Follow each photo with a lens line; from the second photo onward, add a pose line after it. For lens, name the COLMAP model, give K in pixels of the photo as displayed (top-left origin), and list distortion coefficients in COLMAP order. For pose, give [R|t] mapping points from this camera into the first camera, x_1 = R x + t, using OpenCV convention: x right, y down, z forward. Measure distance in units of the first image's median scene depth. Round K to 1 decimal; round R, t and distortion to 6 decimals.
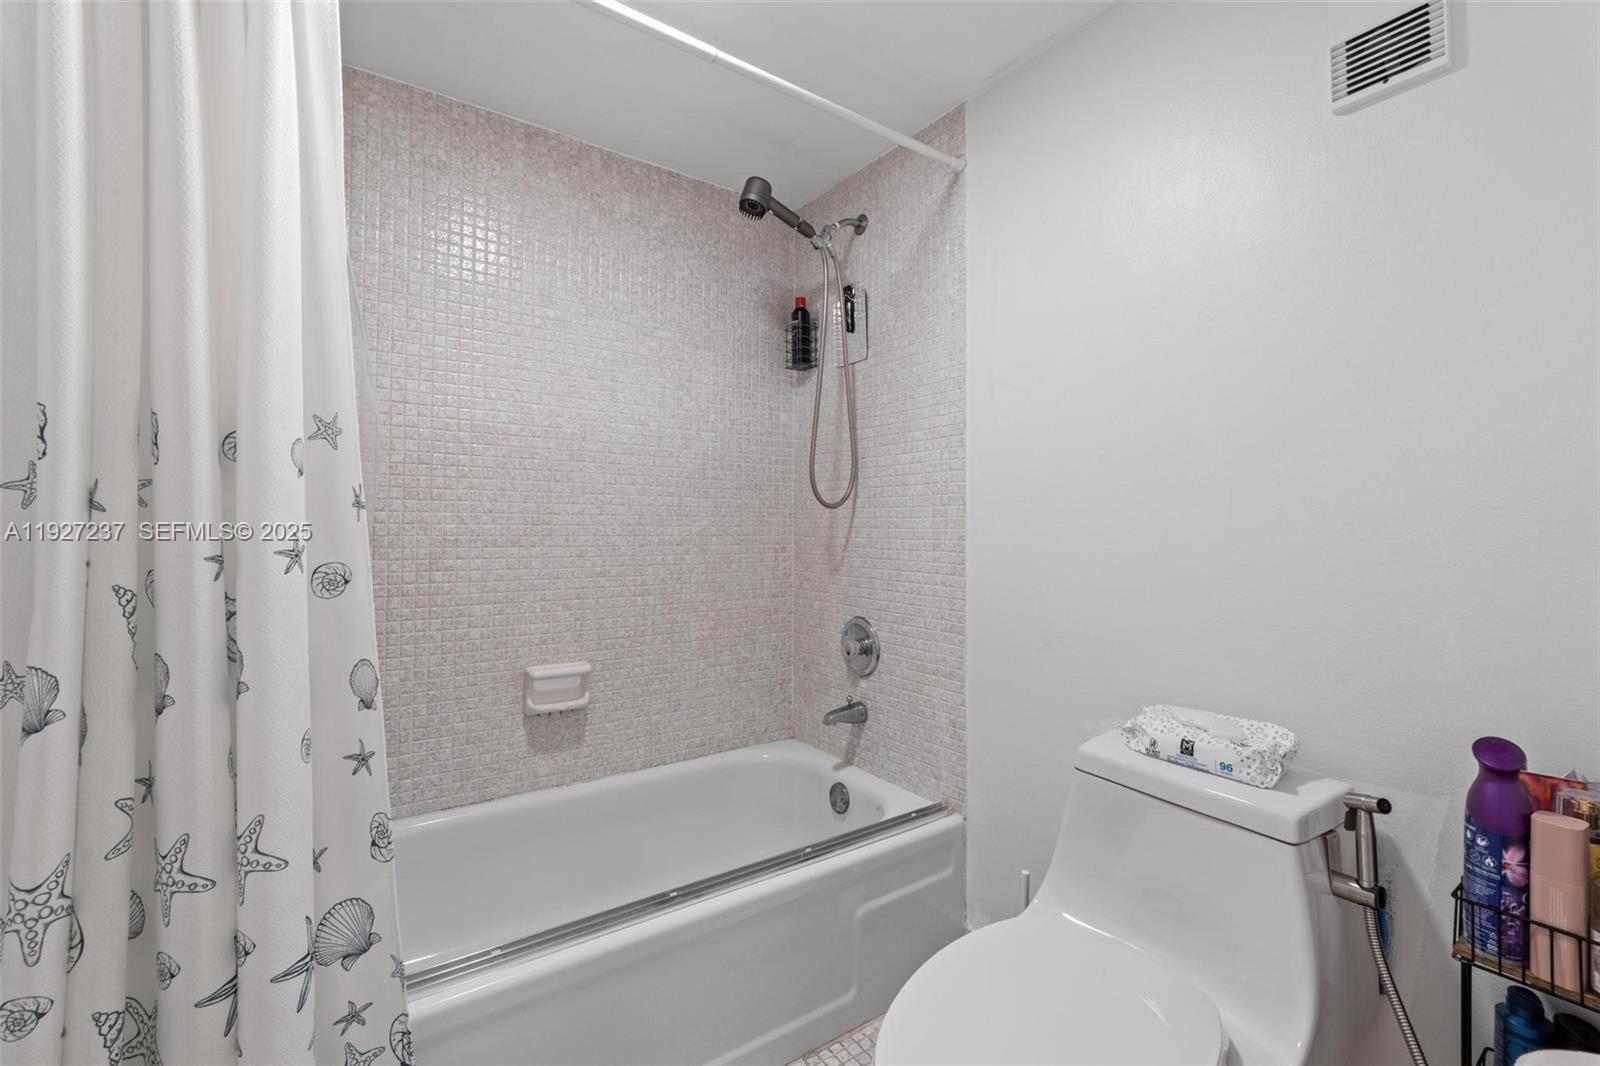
lens RADIAL K [[686.6, 0, 800.1], [0, 686.6, 525.9], [0, 0, 1]] dist [-0.002308, -0.000914]
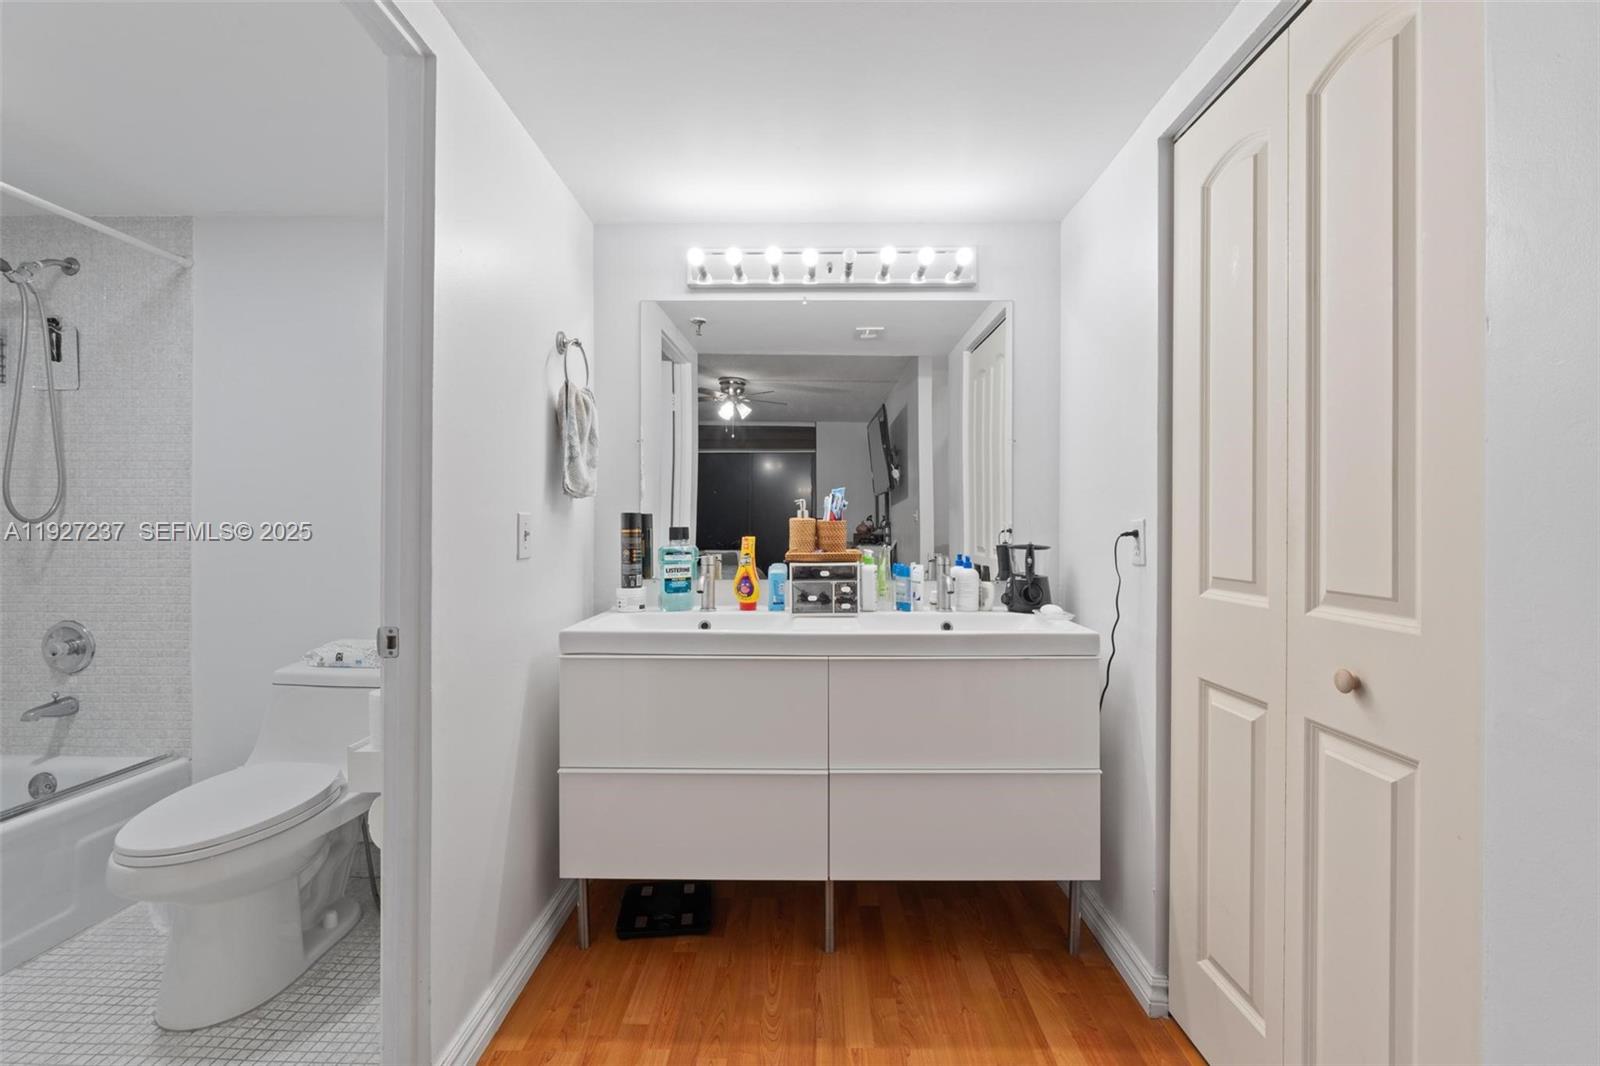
lens RADIAL K [[686.6, 0, 826.0], [0, 686.6, 526.5], [0, 0, 1]] dist [-0.002308, -0.000914]
pose [[0.571466, 0.001670, 0.820624, -0.123067], [-0.001283, 0.999999, -0.001142, -0.020888], [-0.820625, -0.000400, 0.571468, -0.652630]]
